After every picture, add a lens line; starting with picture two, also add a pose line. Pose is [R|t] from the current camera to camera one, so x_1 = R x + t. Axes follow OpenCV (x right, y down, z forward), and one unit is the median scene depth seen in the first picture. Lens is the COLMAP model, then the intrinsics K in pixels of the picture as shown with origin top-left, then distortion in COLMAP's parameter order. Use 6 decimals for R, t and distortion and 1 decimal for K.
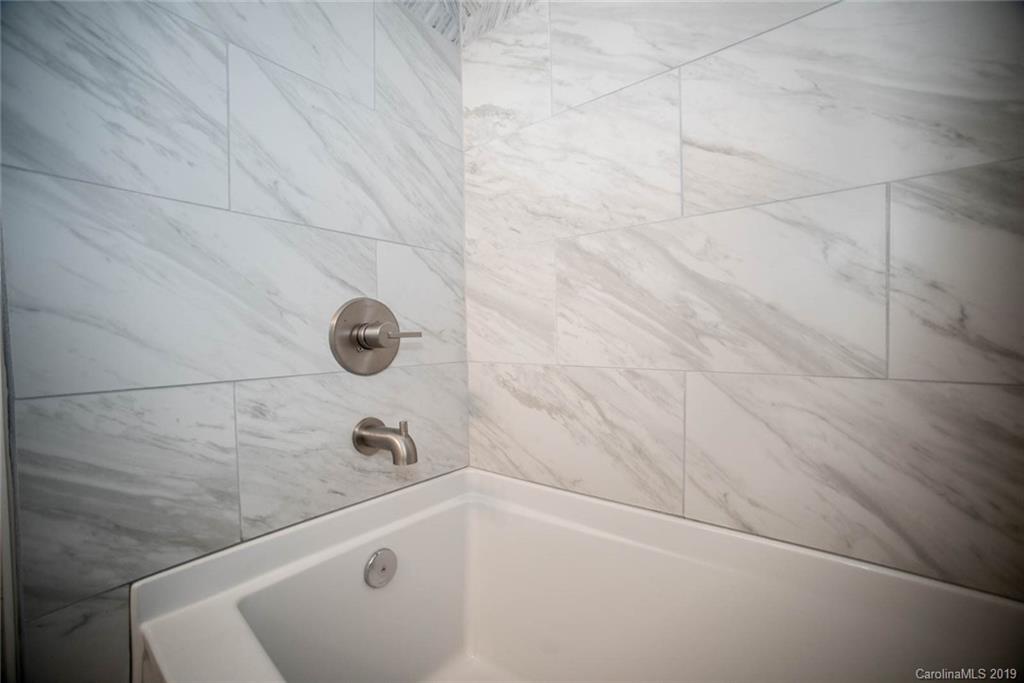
lens RADIAL K [[419.8, 0, 512.0], [0, 419.8, 341.5], [0, 0, 1]] dist [-0.071927, 0.034291]
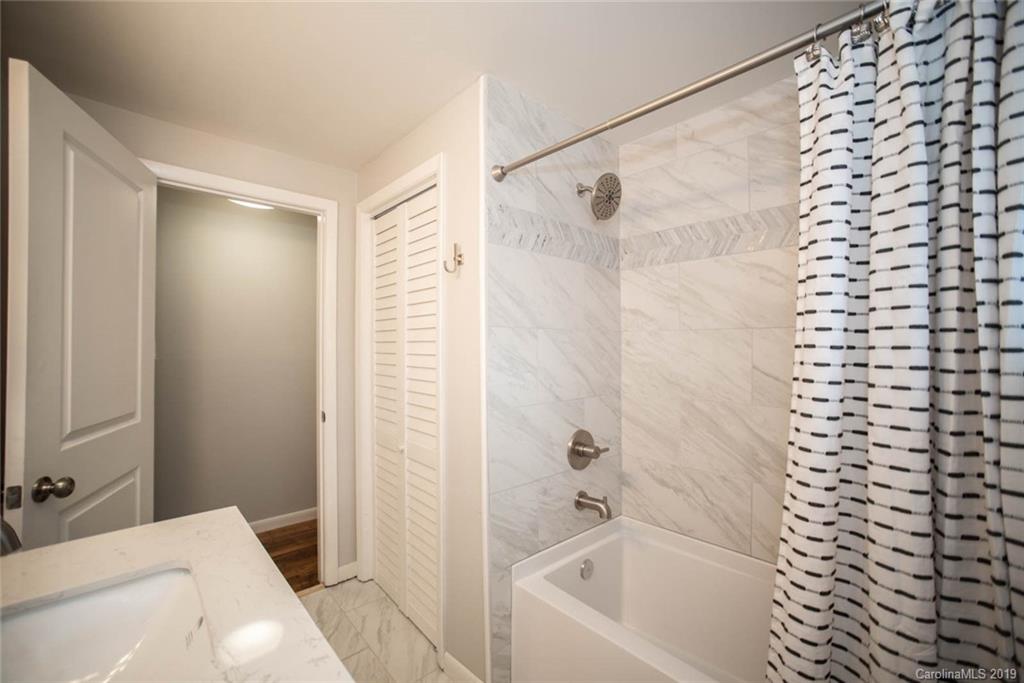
lens RADIAL K [[419.8, 0, 512.0], [0, 419.8, 341.5], [0, 0, 1]] dist [-0.071927, 0.034291]
pose [[0.987004, 0.014365, -0.160052, -0.344593], [-0.019568, 0.999328, -0.030979, -0.427171], [0.159499, 0.033708, 0.986622, -0.944440]]
